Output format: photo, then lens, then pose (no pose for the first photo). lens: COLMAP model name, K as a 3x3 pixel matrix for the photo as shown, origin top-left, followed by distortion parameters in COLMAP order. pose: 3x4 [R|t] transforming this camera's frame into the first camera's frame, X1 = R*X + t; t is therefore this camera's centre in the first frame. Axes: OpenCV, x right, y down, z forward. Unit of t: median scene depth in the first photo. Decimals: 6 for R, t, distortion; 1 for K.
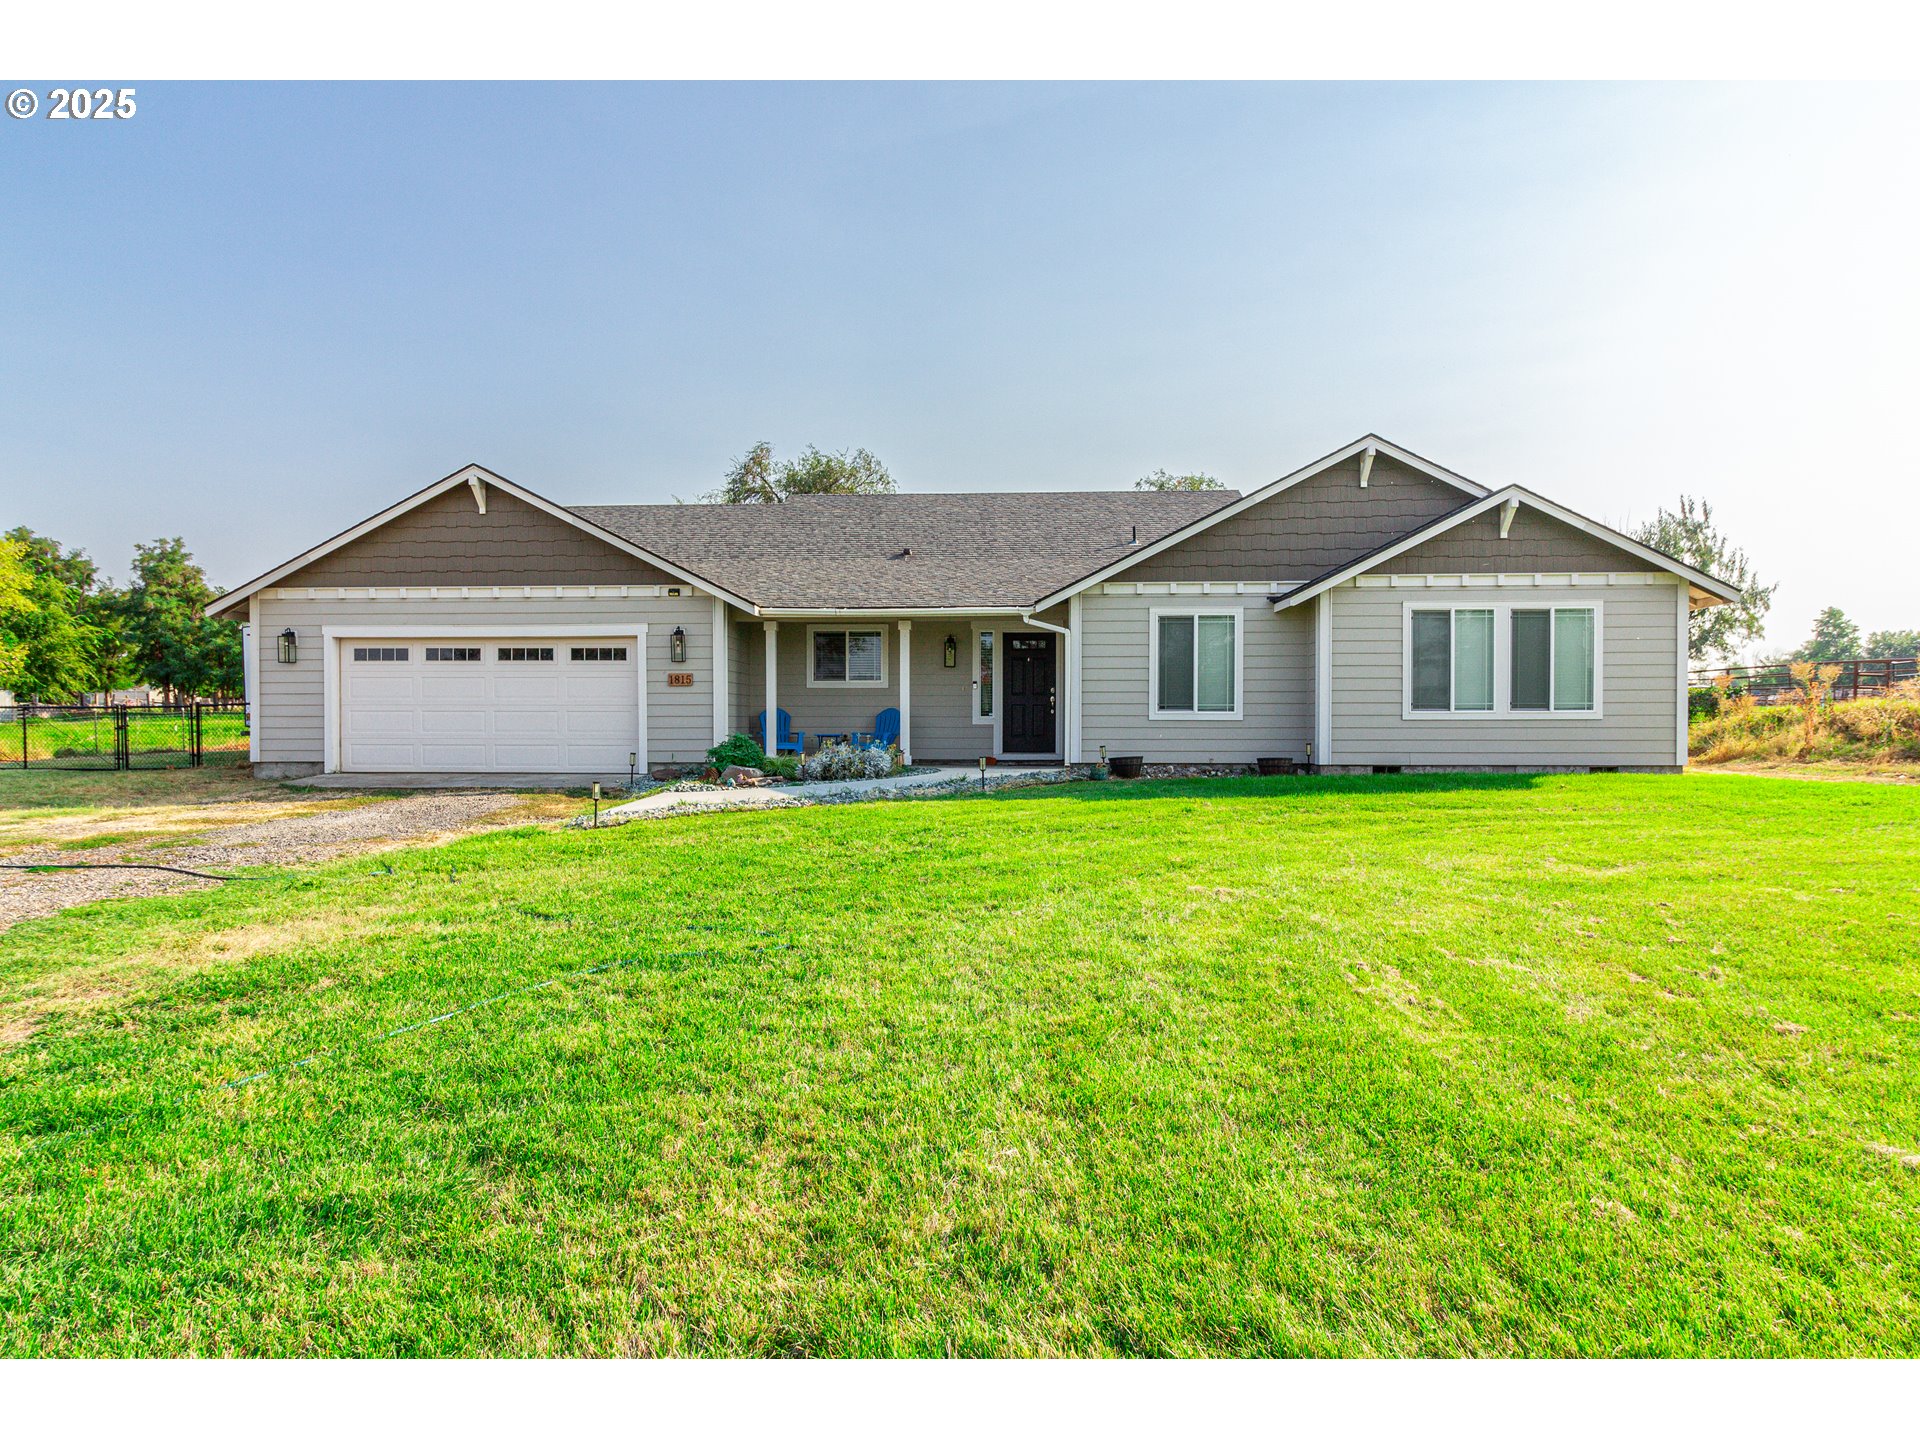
lens RADIAL K [[1055.8, 0, 960.0], [0, 1055.8, 720.0], [0, 0, 1]] dist [0.000636, 0.000437]
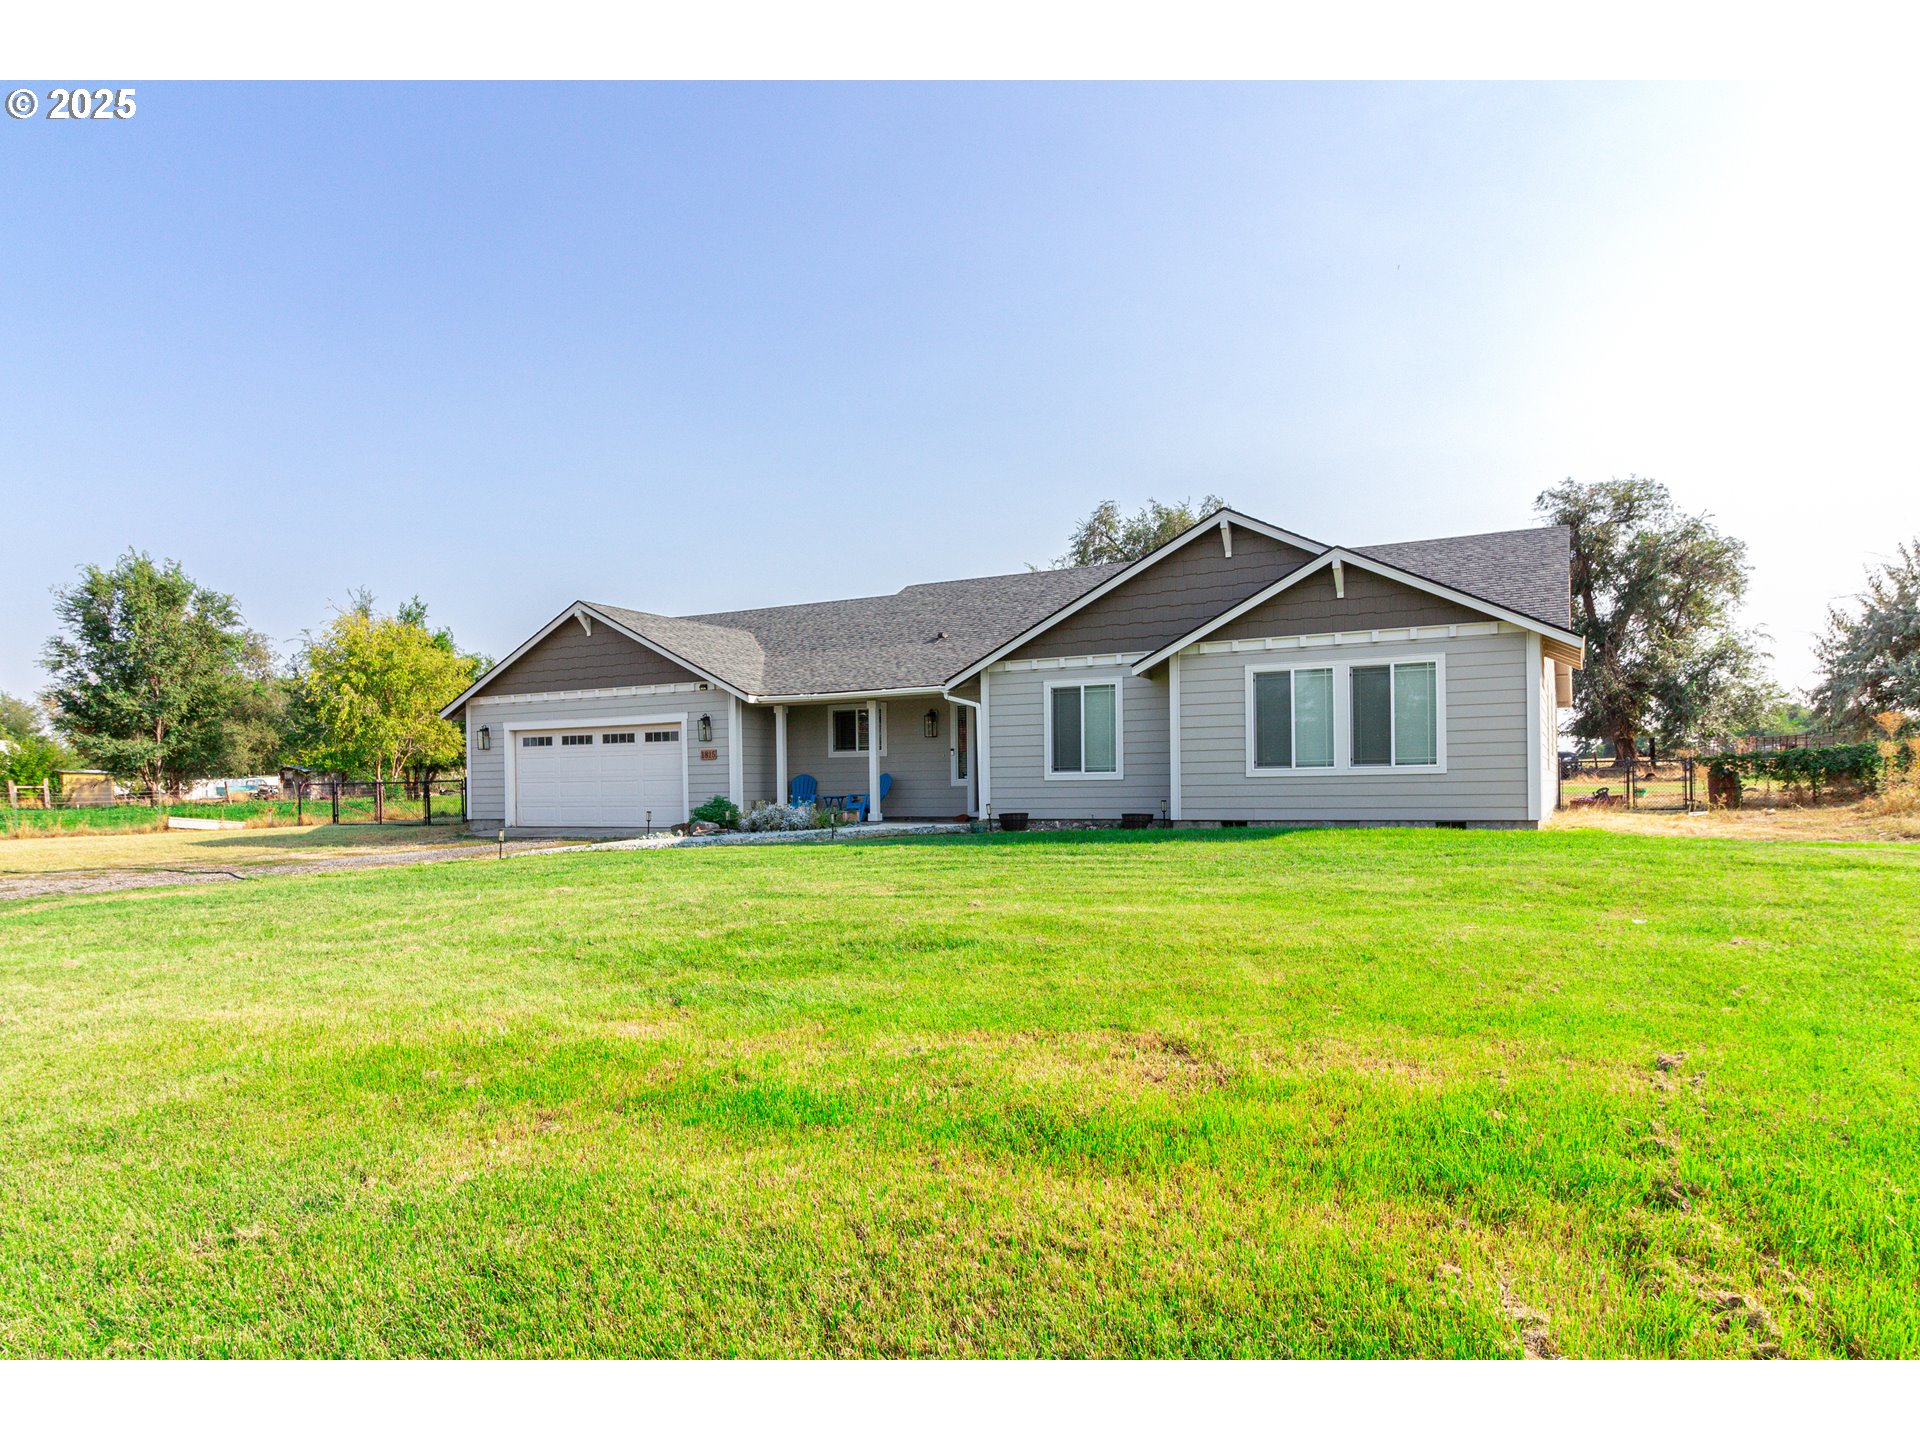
lens RADIAL K [[1113.6, 0, 962.8], [0, 1113.6, 788.2], [0, 0, 1]] dist [-0.002403, -0.000082]
pose [[0.917315, -0.012434, -0.397968, 0.575613], [0.016145, 0.999852, 0.005976, -0.000384], [0.397835, -0.011907, 0.917380, -0.128239]]
